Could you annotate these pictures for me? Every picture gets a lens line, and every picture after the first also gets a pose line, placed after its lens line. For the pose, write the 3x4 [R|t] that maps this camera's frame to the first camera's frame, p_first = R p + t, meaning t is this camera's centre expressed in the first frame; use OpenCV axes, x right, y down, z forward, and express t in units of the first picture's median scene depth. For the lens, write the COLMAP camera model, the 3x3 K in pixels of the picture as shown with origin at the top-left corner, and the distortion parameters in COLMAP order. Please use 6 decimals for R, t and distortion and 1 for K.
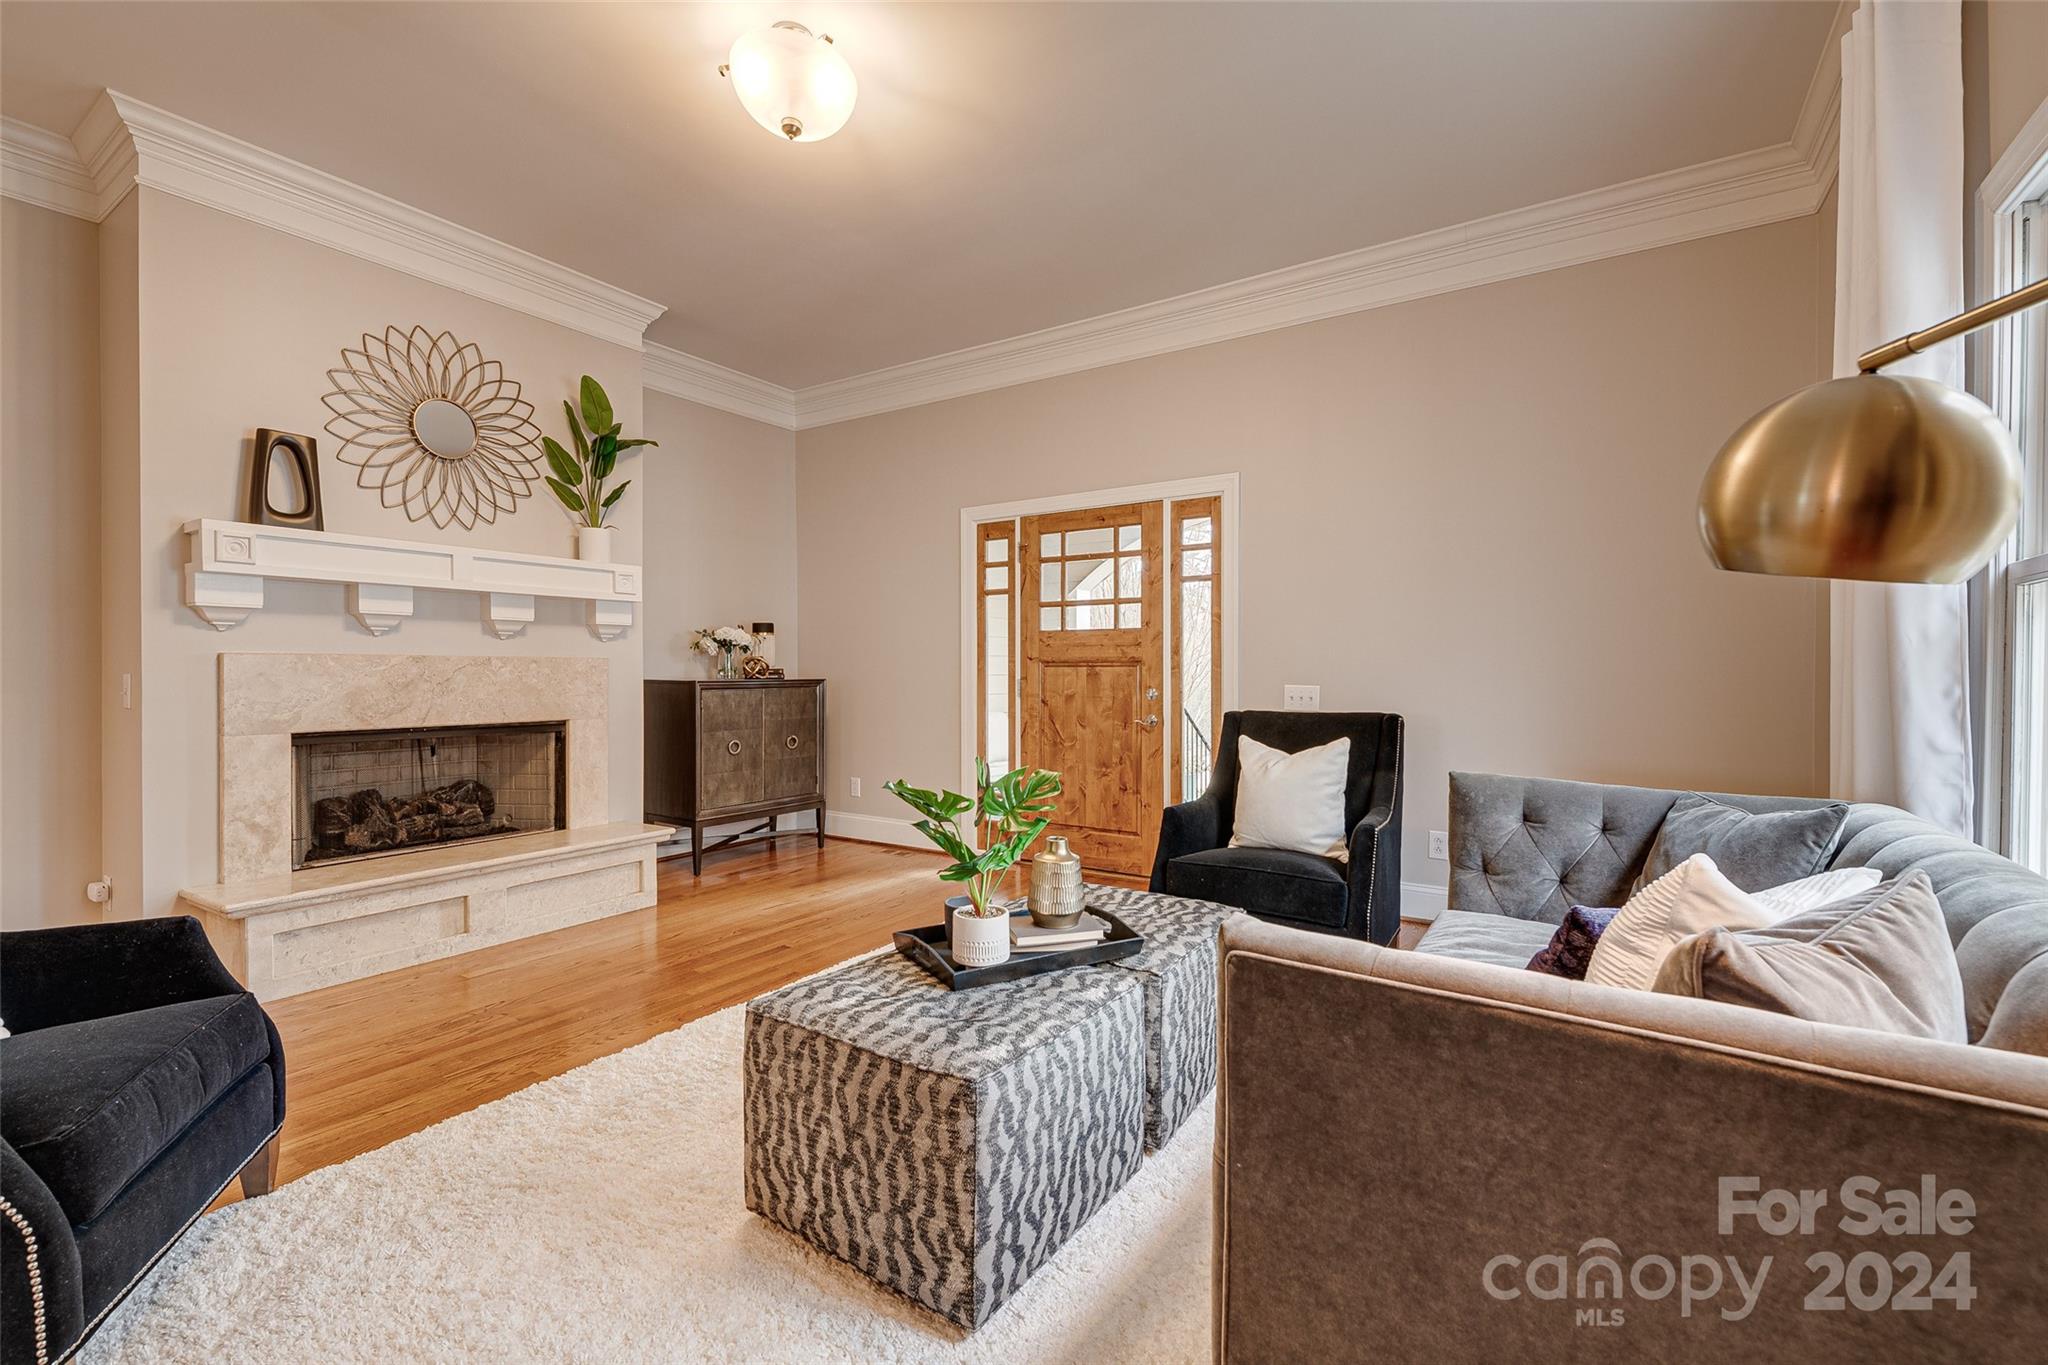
lens RADIAL K [[876.2, 0, 1021.1], [0, 876.2, 675.9], [0, 0, 1]] dist [0.001185, -0.000249]
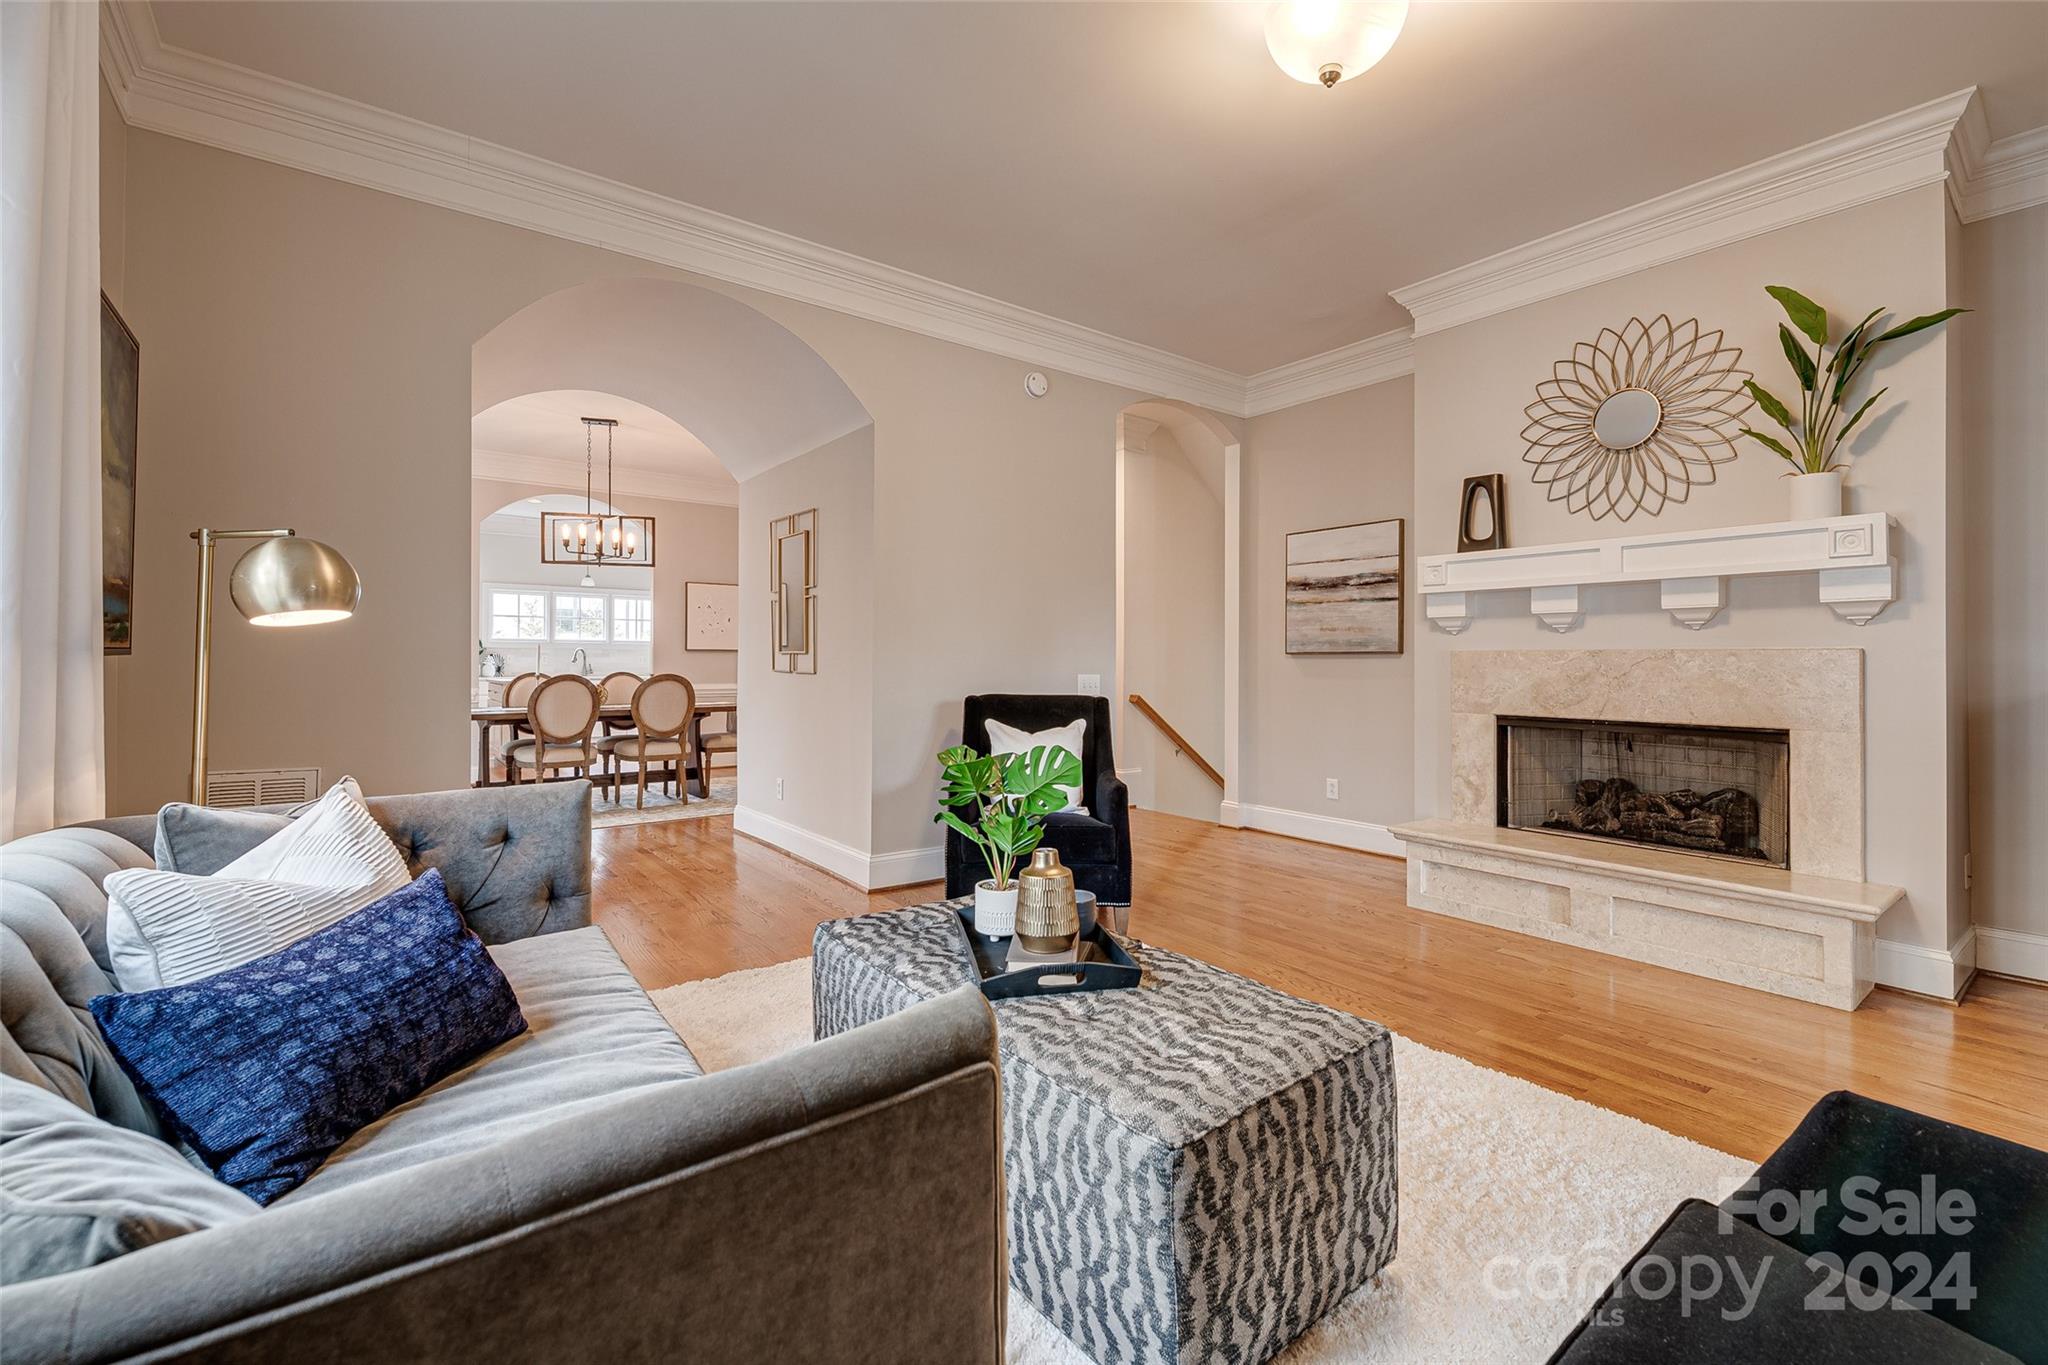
lens RADIAL K [[856.1, 0, 1026.7], [0, 856.1, 650.1], [0, 0, 1]] dist [-0.000136, -0.000064]
pose [[-0.322165, -0.014192, -0.946577, 0.503900], [-0.011073, 0.999876, -0.011223, -0.004551], [0.946619, 0.006866, -0.322282, 0.728603]]
